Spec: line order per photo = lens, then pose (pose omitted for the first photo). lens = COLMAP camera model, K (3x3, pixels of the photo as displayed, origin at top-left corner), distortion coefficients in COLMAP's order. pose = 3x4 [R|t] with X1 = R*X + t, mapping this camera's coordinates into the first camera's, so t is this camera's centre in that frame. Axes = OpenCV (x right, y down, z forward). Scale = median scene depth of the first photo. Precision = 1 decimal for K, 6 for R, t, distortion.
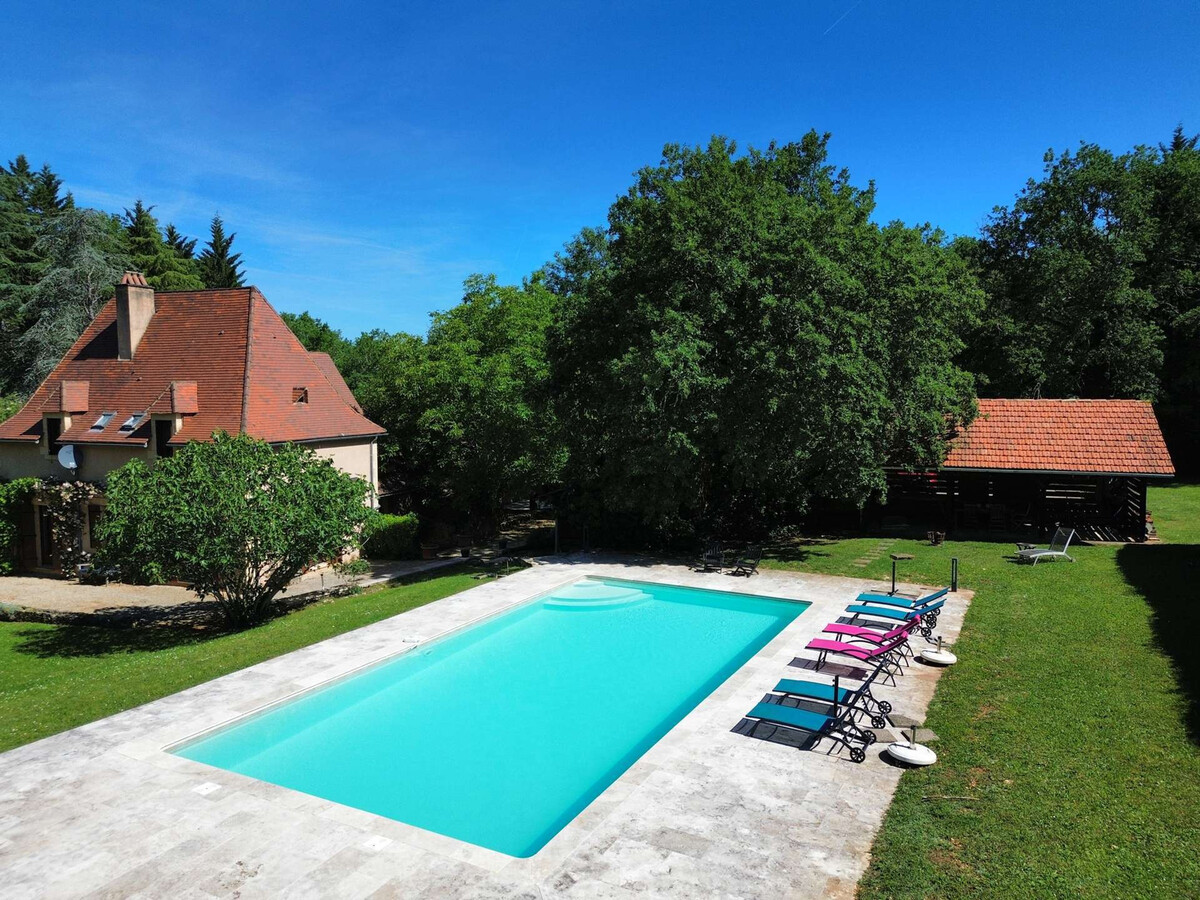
lens RADIAL K [[850.8, 0, 600.0], [0, 850.8, 450.0], [0, 0, 1]] dist [0.060758, -0.054557]
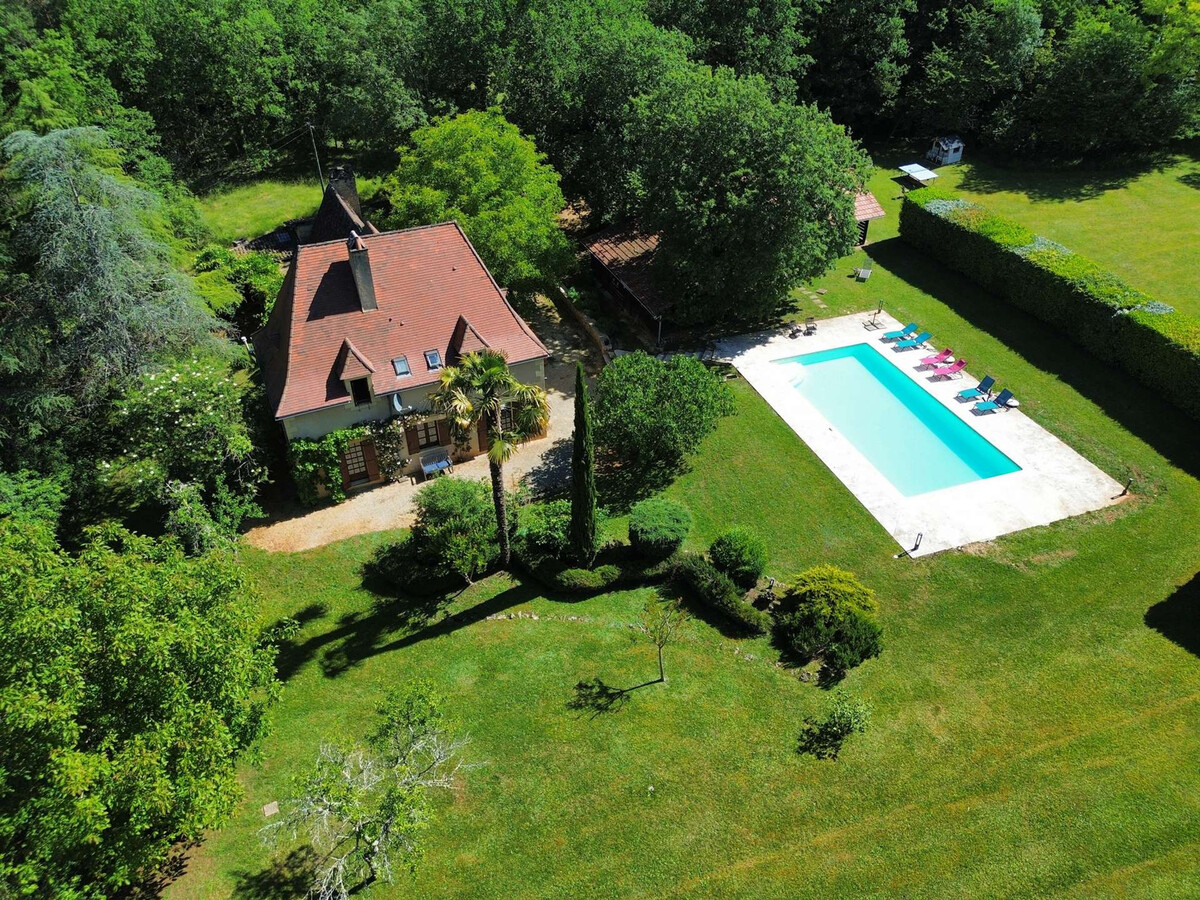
lens RADIAL K [[848.3, 0, 600.0], [0, 848.3, 450.0], [0, 0, 1]] dist [0.074798, -0.076806]
pose [[0.682075, -0.432038, 0.590014, -1.335841], [0.053660, 0.834215, 0.548823, -0.684747], [-0.729311, -0.342679, 0.592180, 0.020937]]
